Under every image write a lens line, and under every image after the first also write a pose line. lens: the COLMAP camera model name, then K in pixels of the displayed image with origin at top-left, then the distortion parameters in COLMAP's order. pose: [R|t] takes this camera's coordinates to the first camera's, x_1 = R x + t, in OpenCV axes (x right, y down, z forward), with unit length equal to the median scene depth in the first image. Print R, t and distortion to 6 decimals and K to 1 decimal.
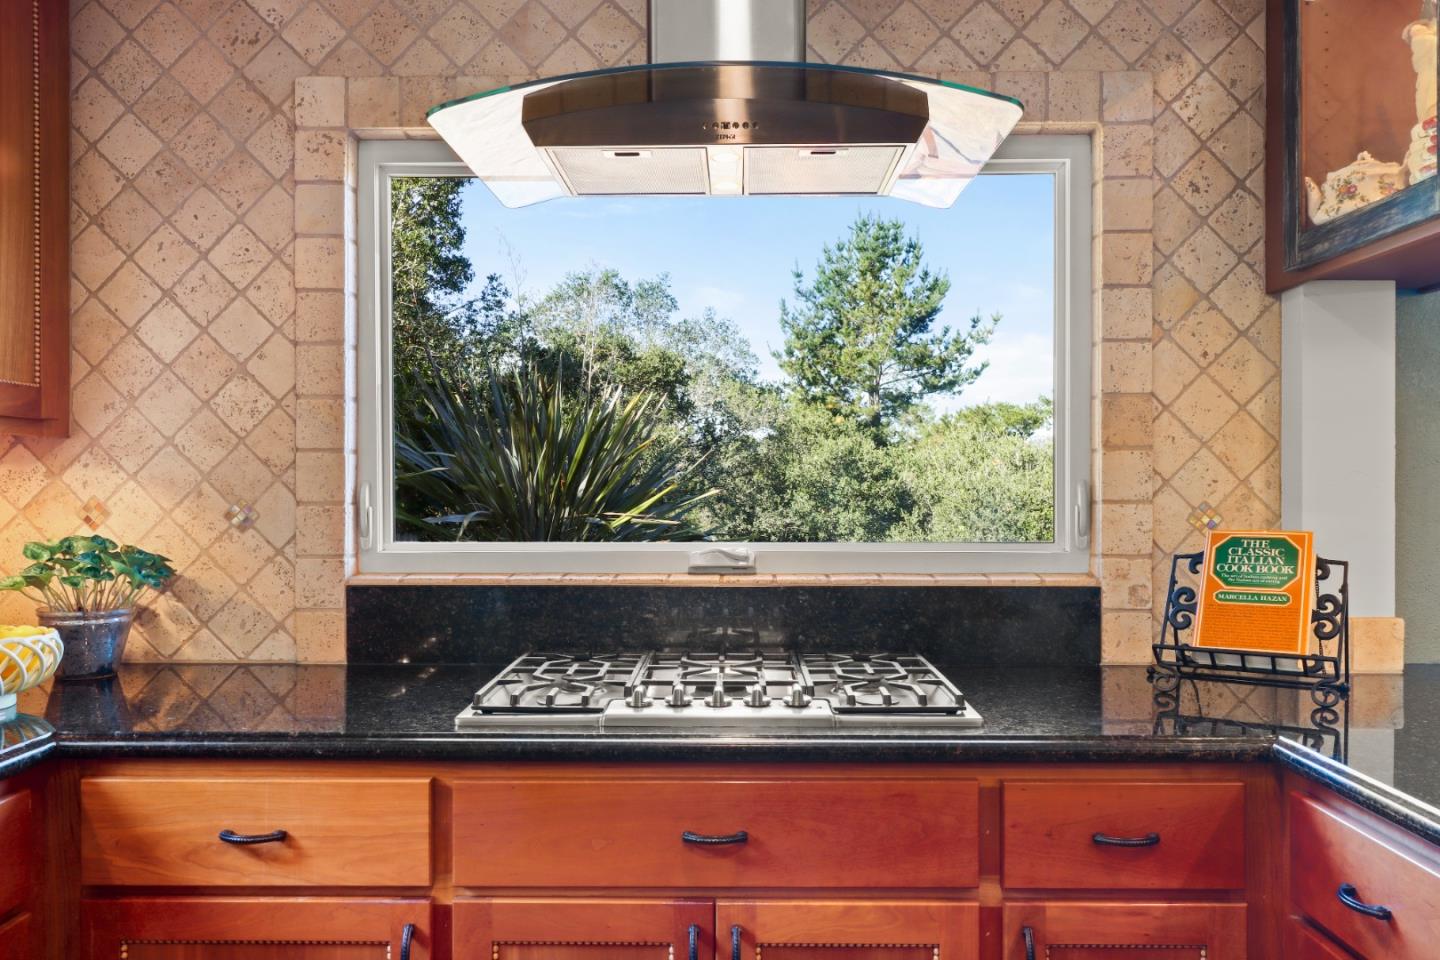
lens RADIAL K [[1154.7, 0, 725.4], [0, 1154.7, 488.5], [0, 0, 1]] dist [0.004488, 0.001612]
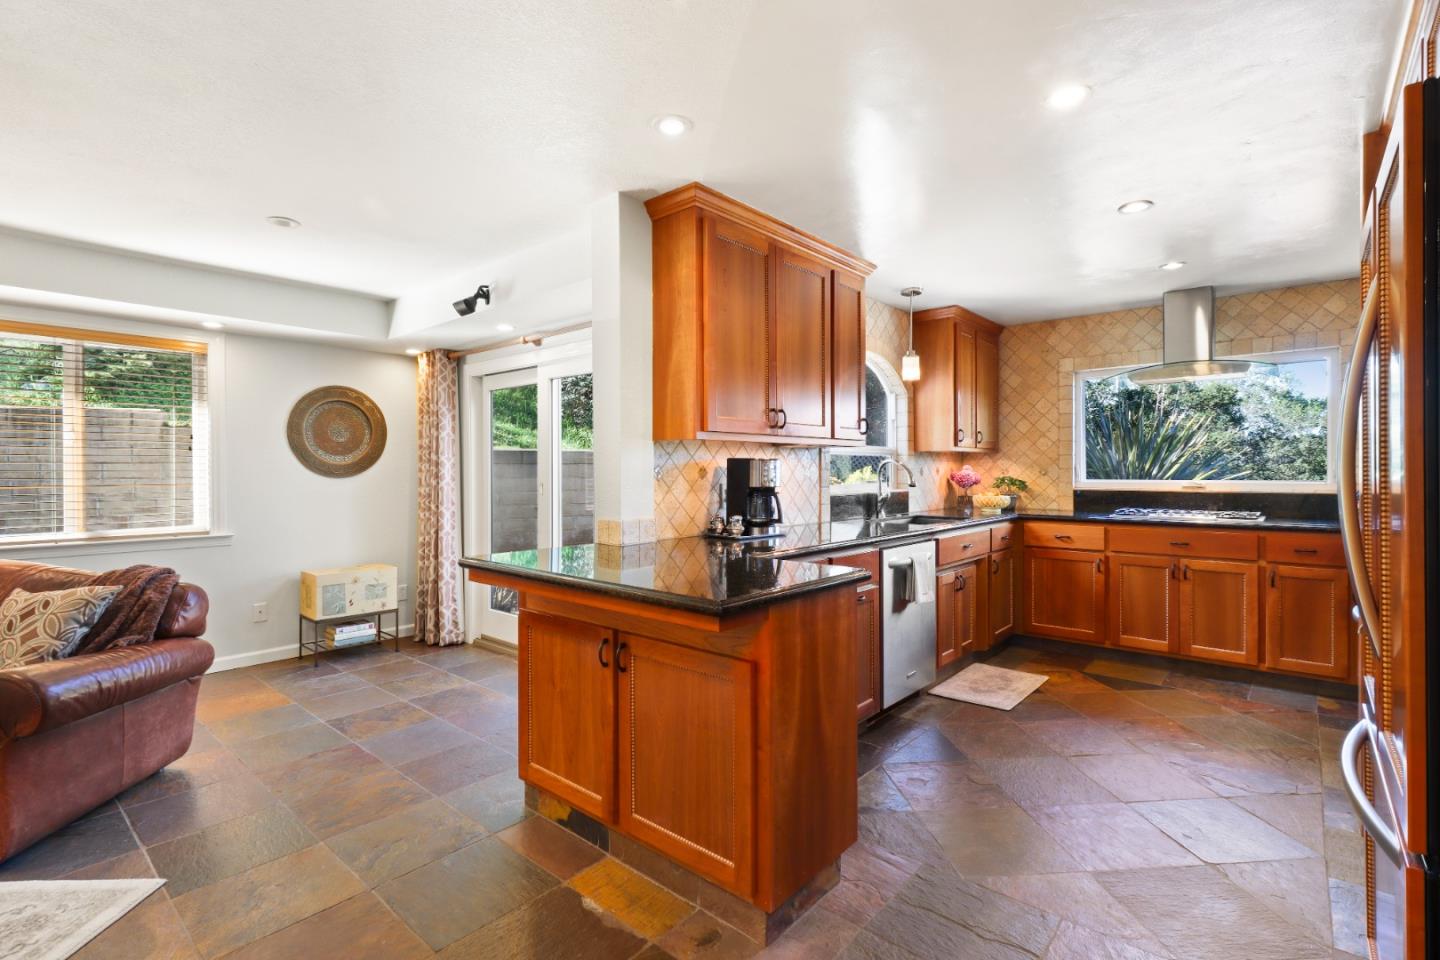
lens RADIAL K [[671.3, 0, 719.7], [0, 671.3, 474.4], [0, 0, 1]] dist [-0.000127, -0.000179]
pose [[0.760466, 0.000695, -0.649377, 0.225305], [0.000011, 0.999999, 0.001084, 0.028838], [0.649378, -0.000831, 0.760466, -1.452264]]
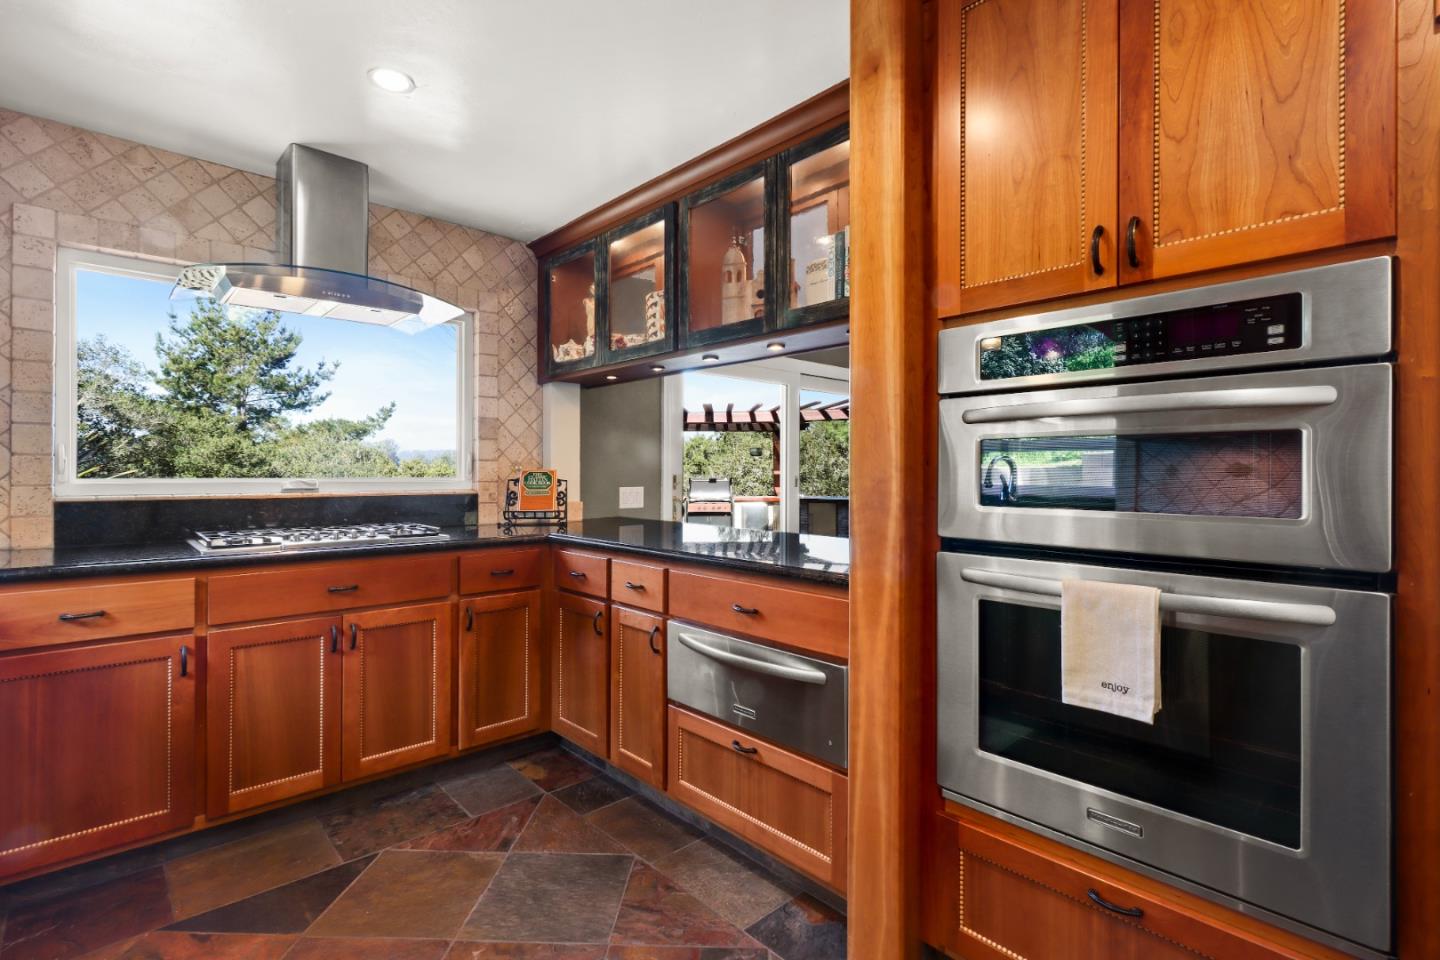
lens RADIAL K [[672.5, 0, 721.0], [0, 672.5, 470.5], [0, 0, 1]] dist [0.004037, 0.000193]
pose [[0.726789, 0.004295, 0.686848, -0.294799], [0.000442, 0.999977, -0.006721, 0.043503], [-0.686861, 0.005188, 0.726770, -0.427658]]
